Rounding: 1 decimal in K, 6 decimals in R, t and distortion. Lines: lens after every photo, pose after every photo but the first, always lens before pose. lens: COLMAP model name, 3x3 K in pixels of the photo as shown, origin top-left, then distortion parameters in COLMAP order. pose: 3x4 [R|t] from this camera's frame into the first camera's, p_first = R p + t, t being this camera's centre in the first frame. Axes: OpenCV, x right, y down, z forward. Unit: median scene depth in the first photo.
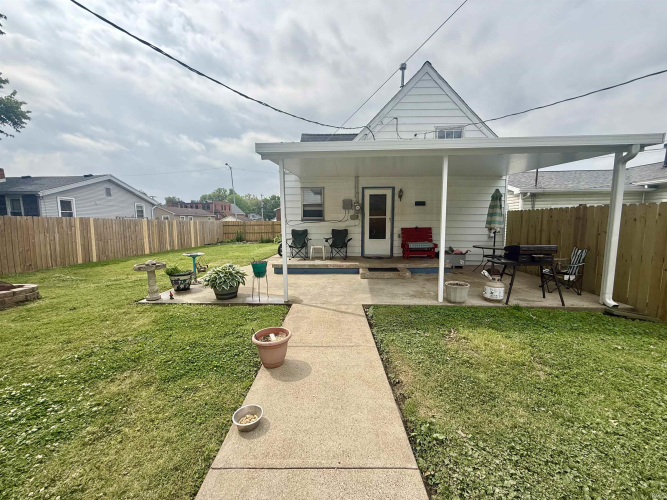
lens RADIAL K [[266.3, 0, 330.5], [0, 266.3, 249.2], [0, 0, 1]] dist [-0.003336, 0.000792]
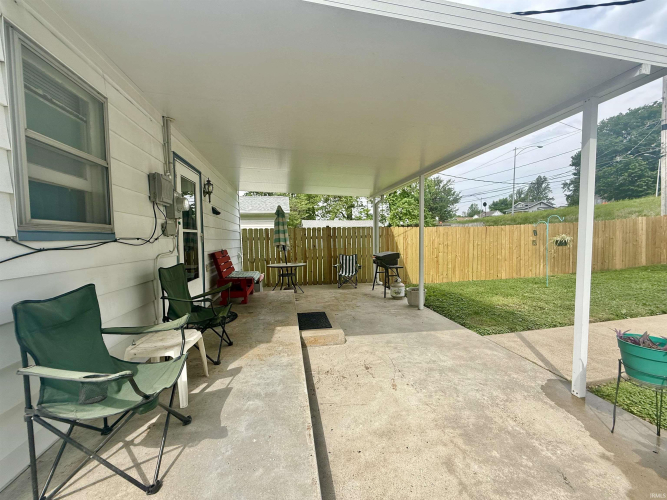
lens RADIAL K [[266.3, 0, 333.7], [0, 266.3, 252.5], [0, 0, 1]] dist [-0.003336, 0.000792]
pose [[-0.221464, -0.045790, 0.974093, -0.302824], [0.126733, 0.989074, 0.075307, -0.088516], [-0.966898, 0.140128, -0.213241, 0.866094]]
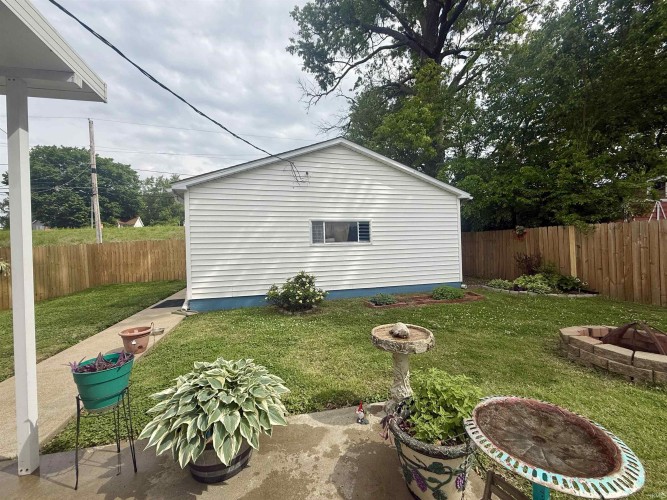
lens RADIAL K [[266.3, 0, 331.6], [0, 266.3, 248.3], [0, 0, 1]] dist [-0.003336, 0.000792]
pose [[-0.964786, 0.044242, -0.259290, -0.280052], [0.016975, 0.994171, 0.106471, -0.077857], [0.262489, 0.098320, -0.959913, 0.828749]]
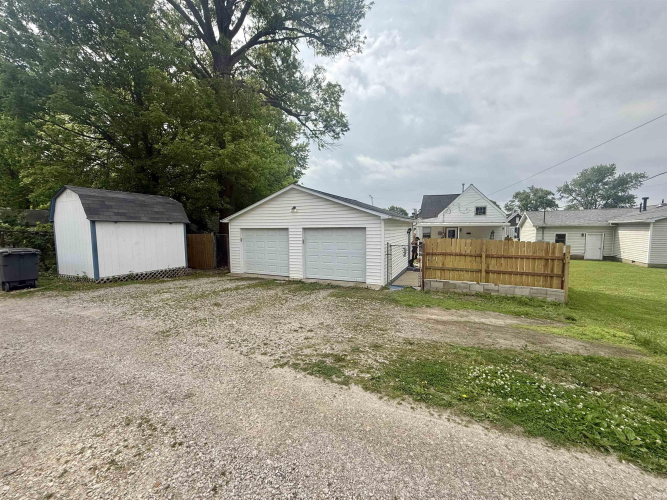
lens RADIAL K [[266.3, 0, 328.0], [0, 266.3, 250.5], [0, 0, 1]] dist [-0.003336, 0.000792]
pose [[0.909166, 0.038122, -0.414685, 0.161935], [-0.048180, 0.998743, -0.013817, 0.106160], [0.413637, 0.032542, 0.909860, -1.994378]]
